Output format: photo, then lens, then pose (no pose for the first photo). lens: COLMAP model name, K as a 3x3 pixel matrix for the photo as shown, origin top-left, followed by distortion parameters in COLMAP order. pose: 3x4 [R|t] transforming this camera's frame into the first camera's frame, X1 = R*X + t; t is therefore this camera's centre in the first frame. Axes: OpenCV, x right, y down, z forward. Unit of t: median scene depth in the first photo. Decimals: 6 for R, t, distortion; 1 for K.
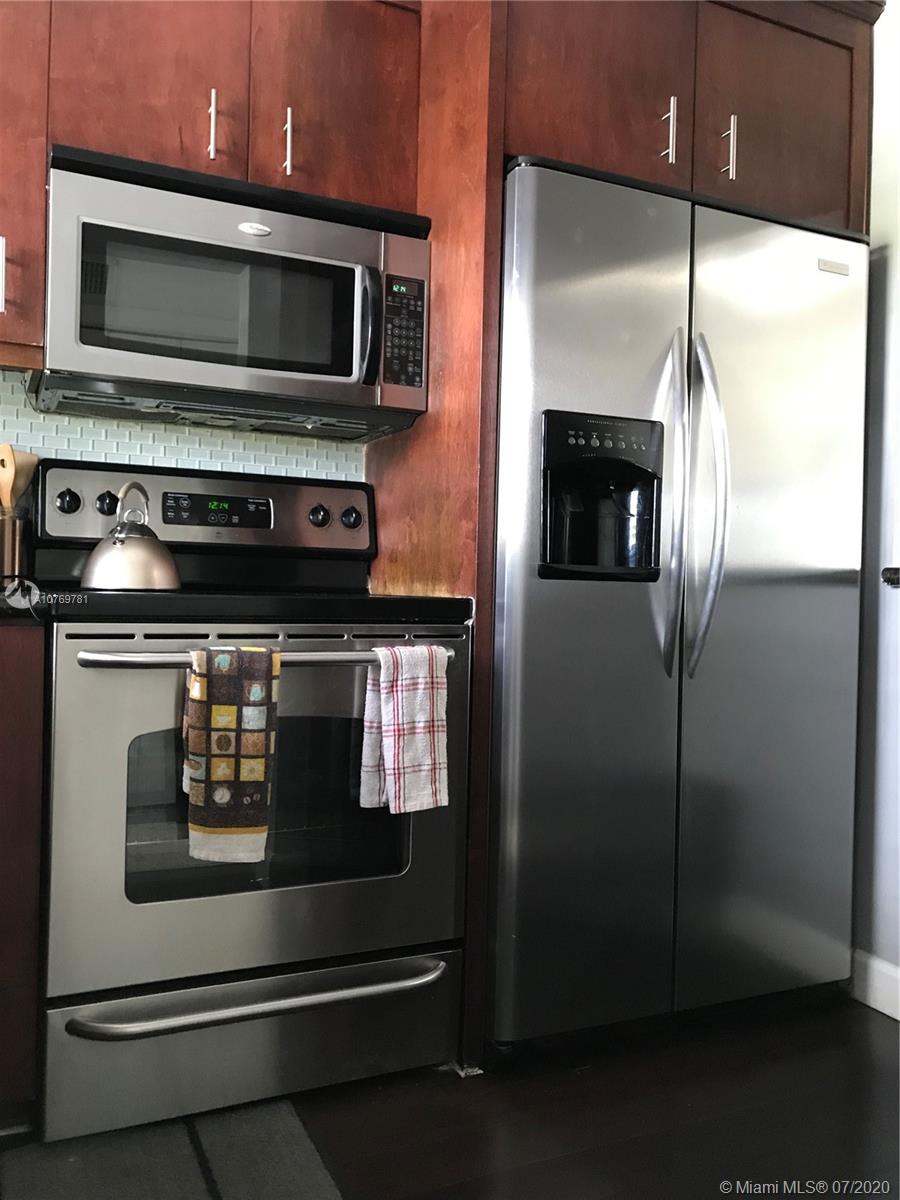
lens RADIAL K [[993.6, 0, 461.0], [0, 993.6, 607.1], [0, 0, 1]] dist [0.037915, -0.038375]
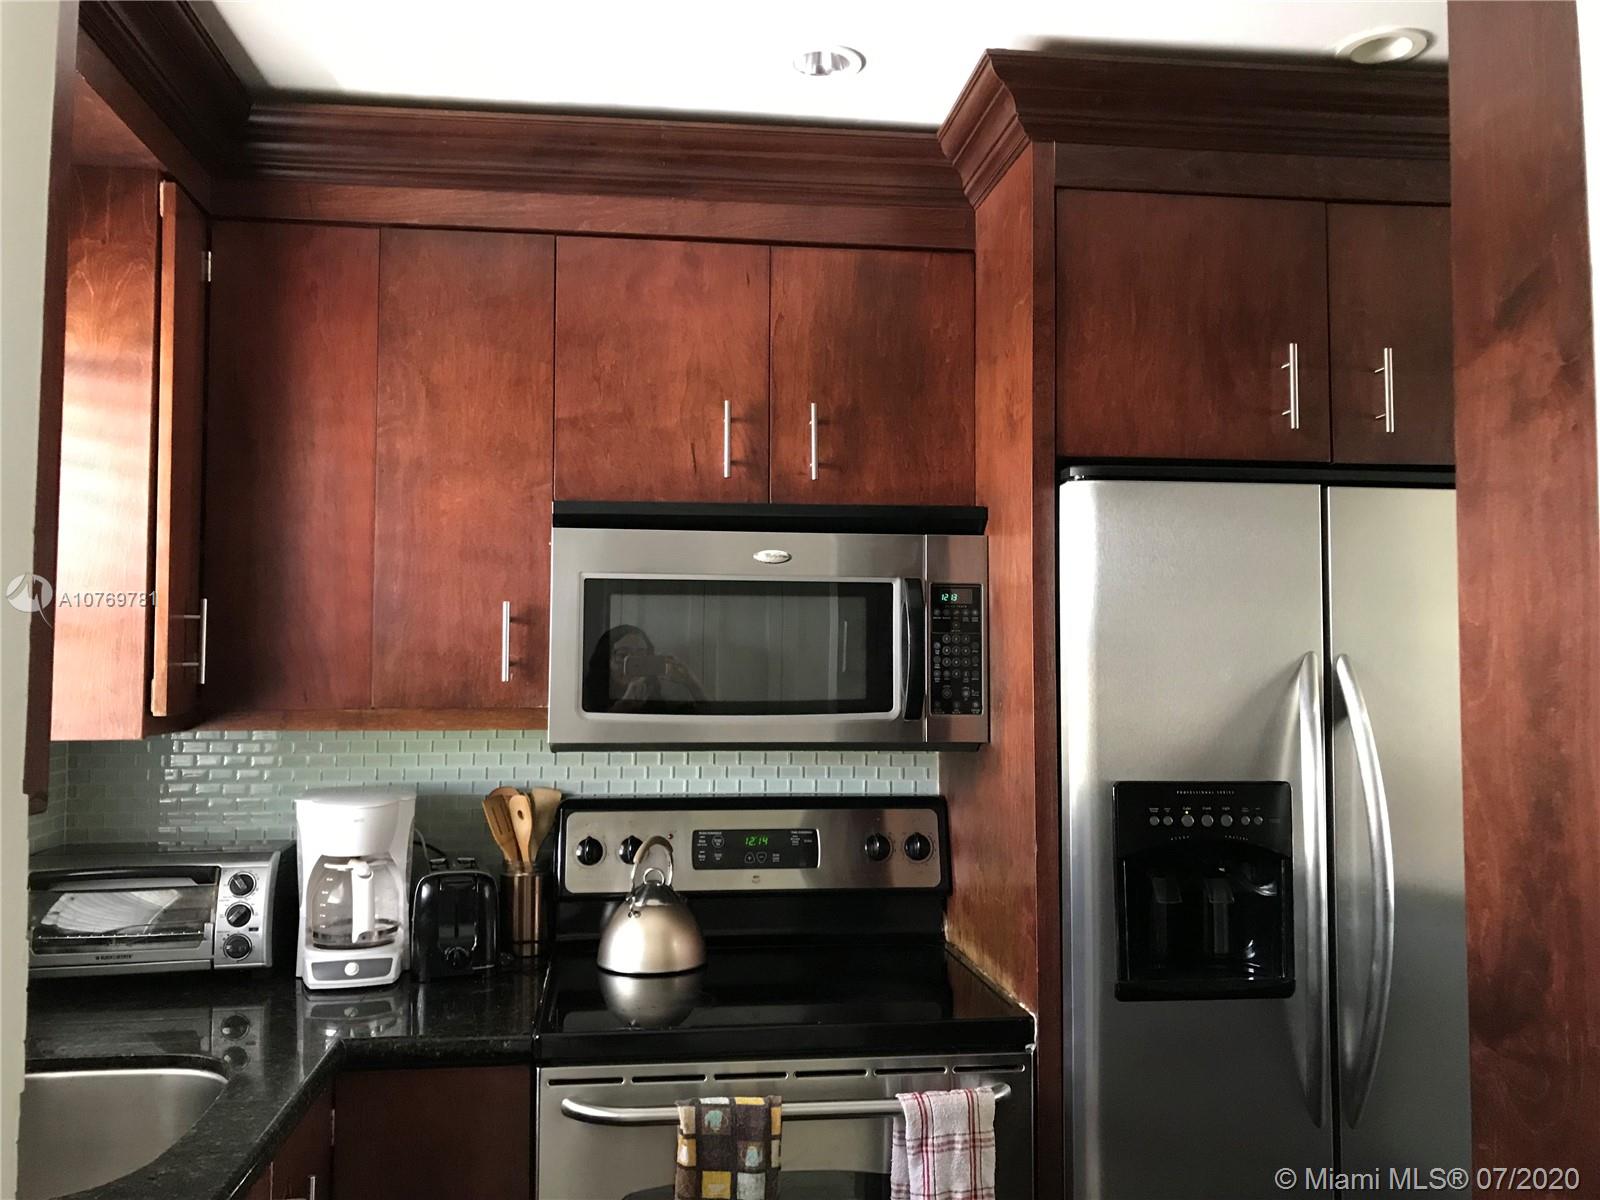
lens RADIAL K [[1324.8, 0, 802.9], [0, 1324.8, 588.0], [0, 0, 1]] dist [0.037915, -0.038375]
pose [[0.946136, -0.036223, -0.321737, 0.180769], [0.017736, 0.998028, -0.060207, -0.272793], [0.323283, 0.051257, 0.944913, -0.070411]]
